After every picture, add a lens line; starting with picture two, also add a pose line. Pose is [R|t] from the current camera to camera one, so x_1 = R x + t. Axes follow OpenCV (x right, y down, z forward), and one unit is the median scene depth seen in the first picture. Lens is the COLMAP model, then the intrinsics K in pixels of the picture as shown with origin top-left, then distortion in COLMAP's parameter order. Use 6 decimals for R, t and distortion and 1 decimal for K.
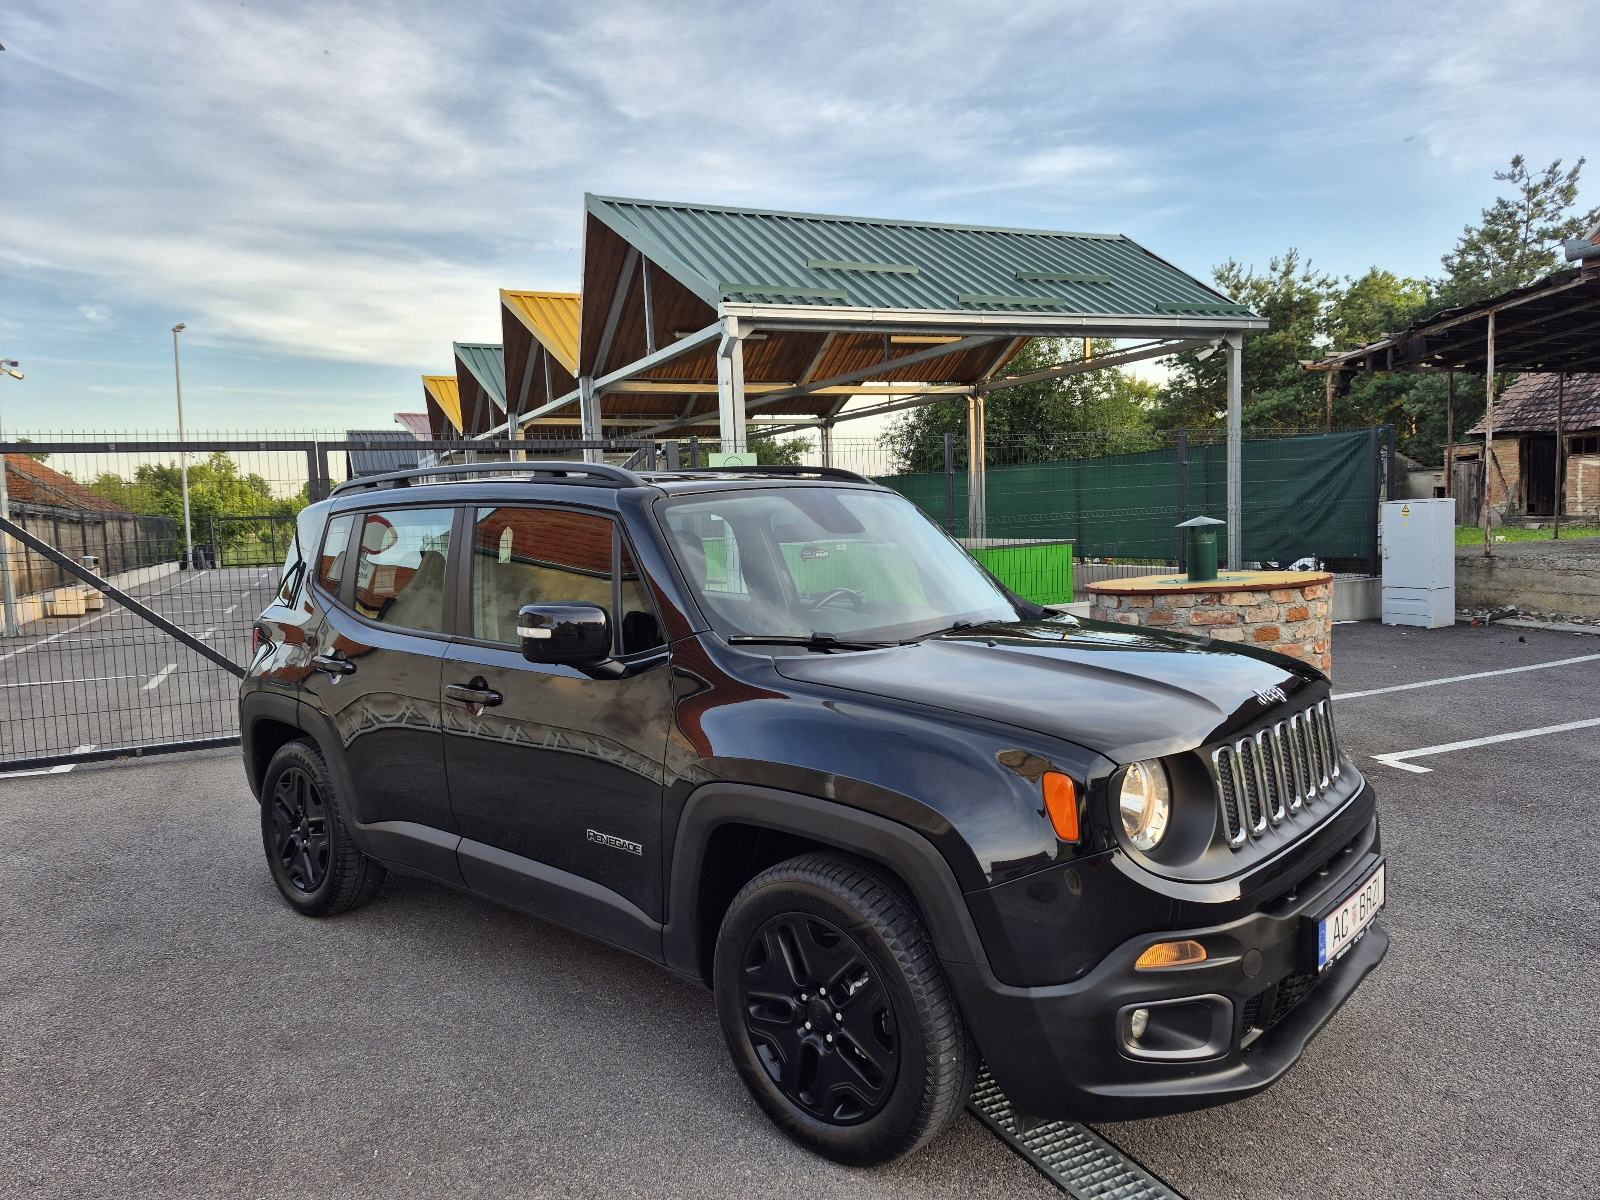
lens RADIAL K [[1102.3, 0, 800.3], [0, 1102.3, 616.3], [0, 0, 1]] dist [0.068216, -0.065852]
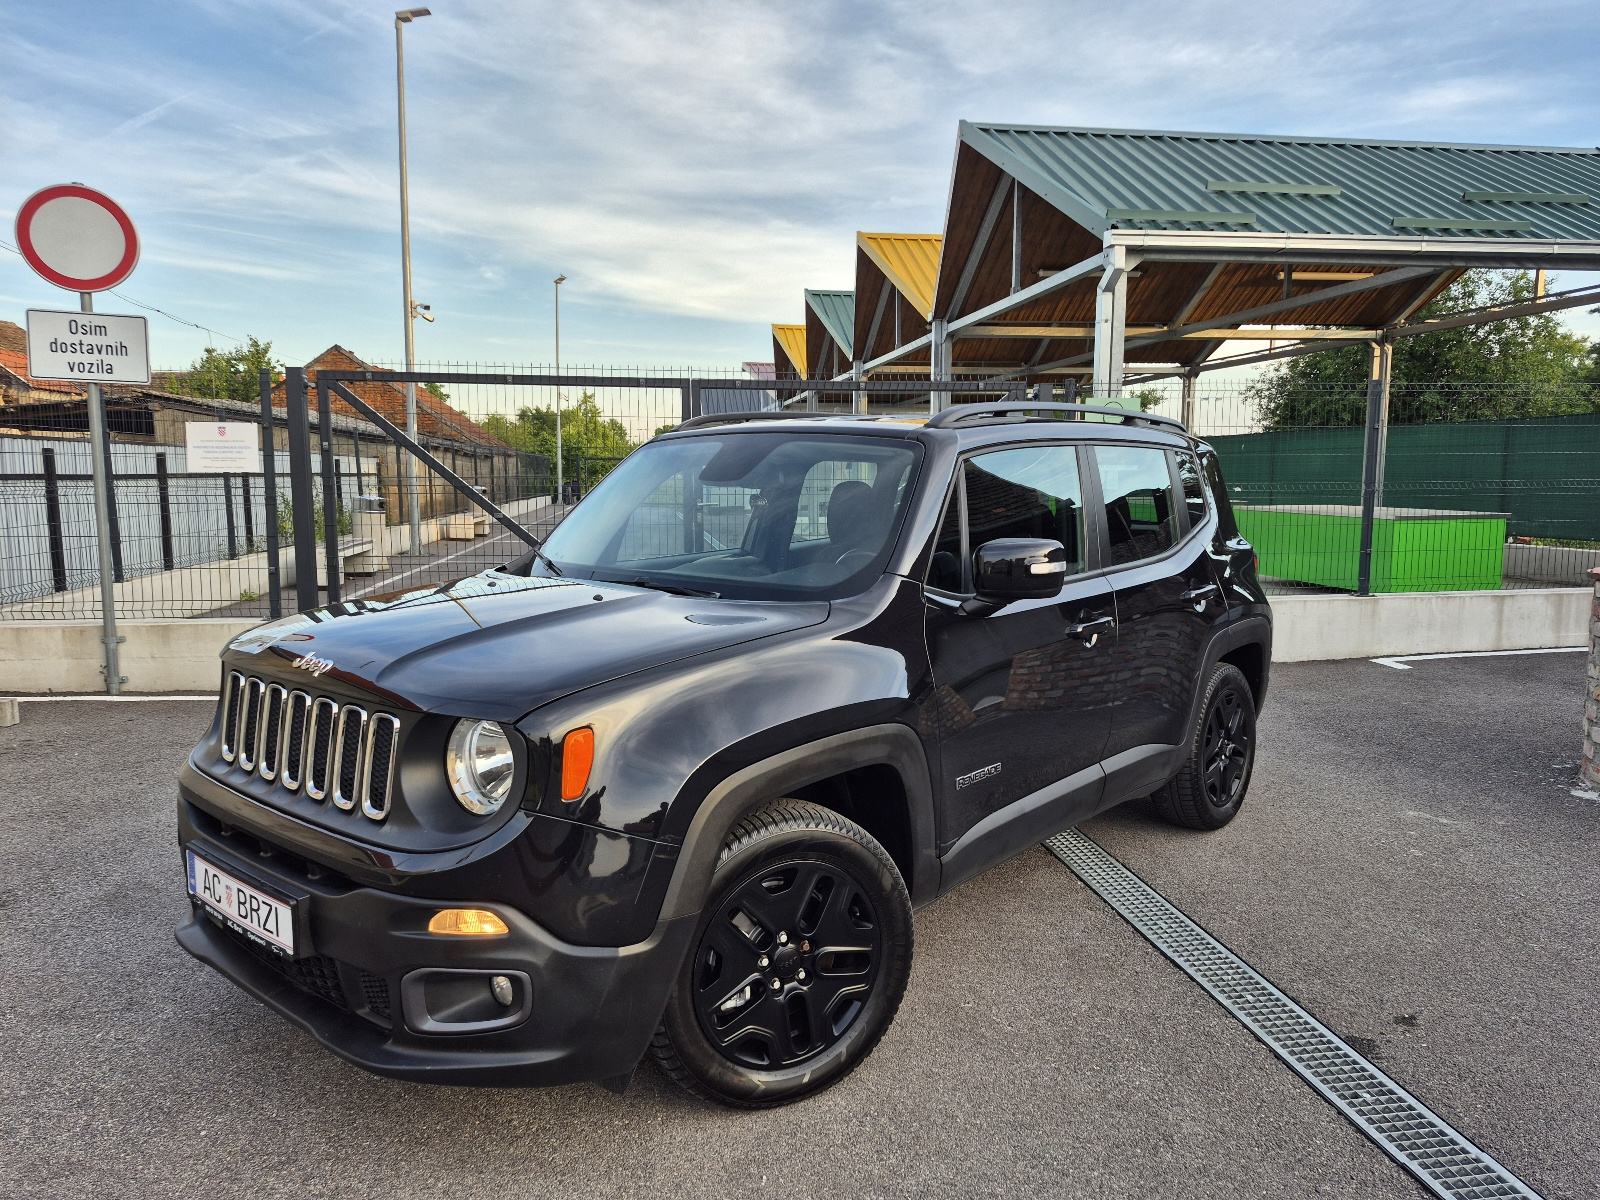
lens RADIAL K [[1102.3, 0, 808.8], [0, 1102.3, 570.6], [0, 0, 1]] dist [0.068216, -0.065852]
pose [[0.961838, 0.062947, -0.266279, -0.028553], [-0.063228, 0.997971, 0.007526, 0.000327], [0.266213, 0.009597, 0.963867, 0.041908]]
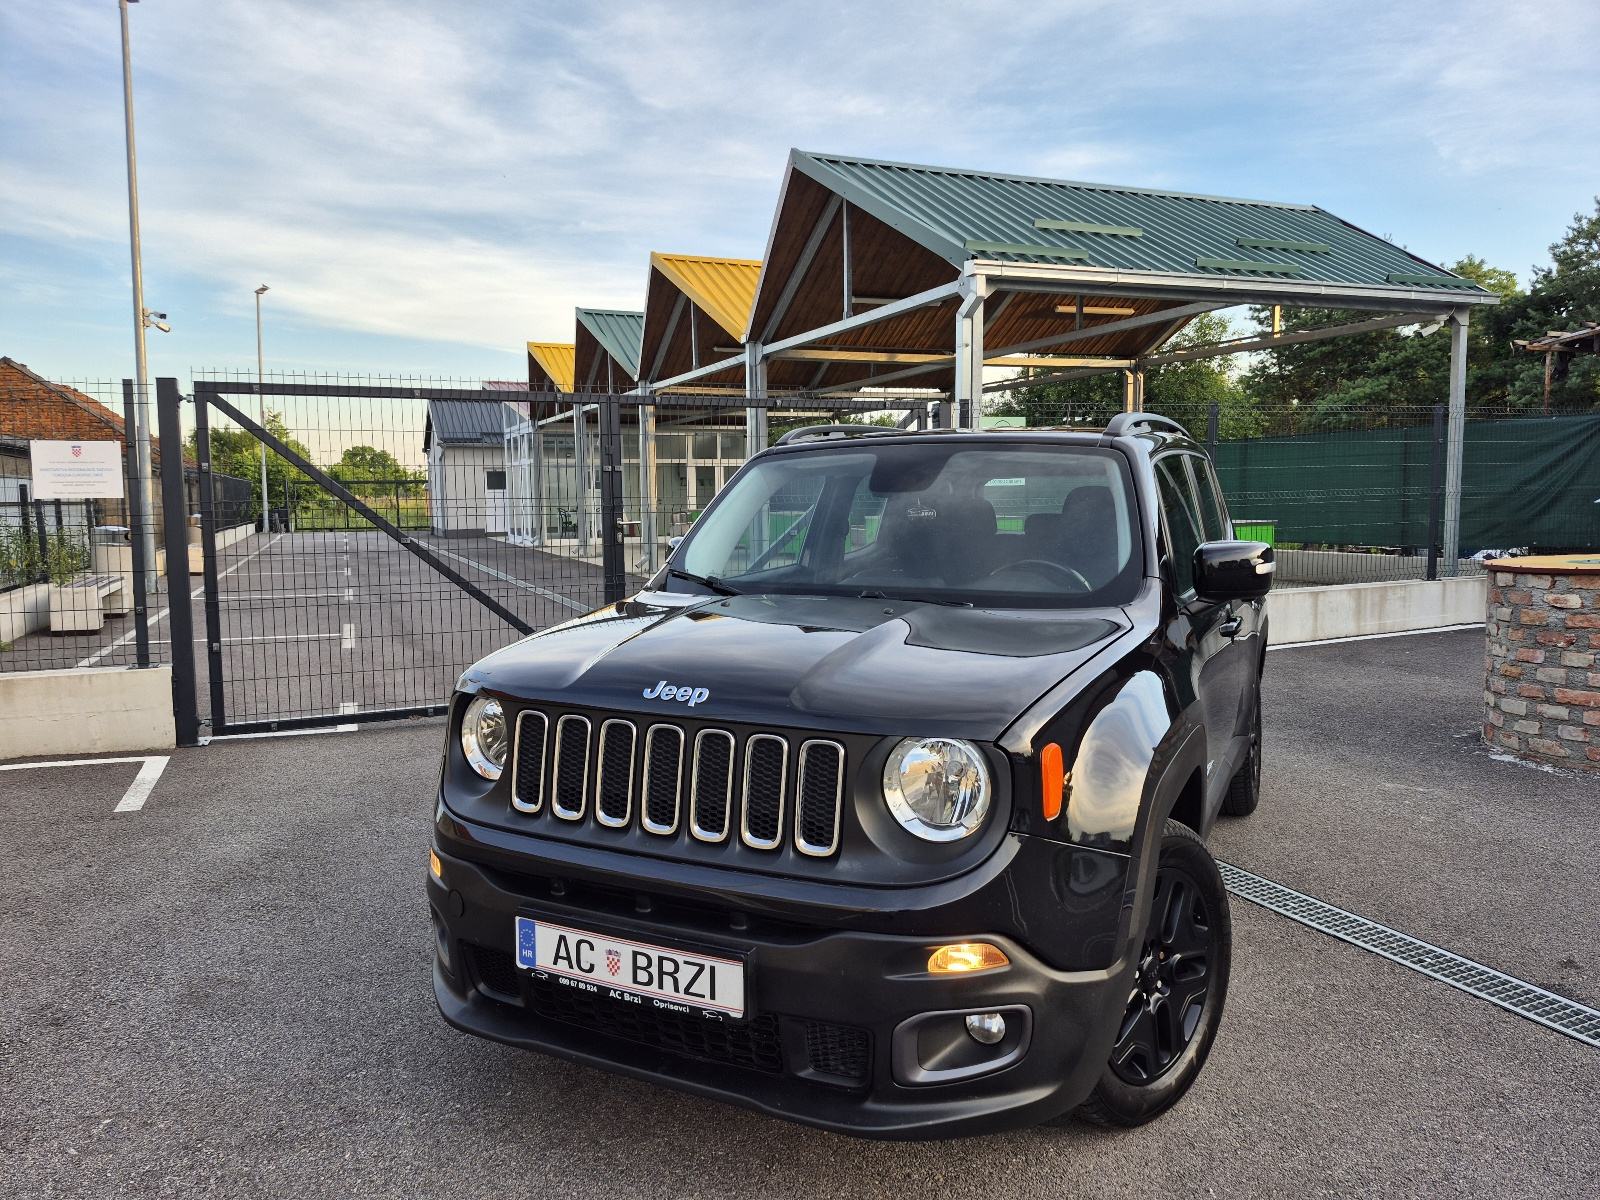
lens RADIAL K [[1102.3, 0, 773.4], [0, 1102.3, 541.8], [0, 0, 1]] dist [0.068216, -0.065852]
pose [[0.999156, 0.027056, -0.030911, -0.122443], [-0.028559, 0.998378, -0.049262, 0.006337], [0.029528, 0.050103, 0.998307, 0.032228]]
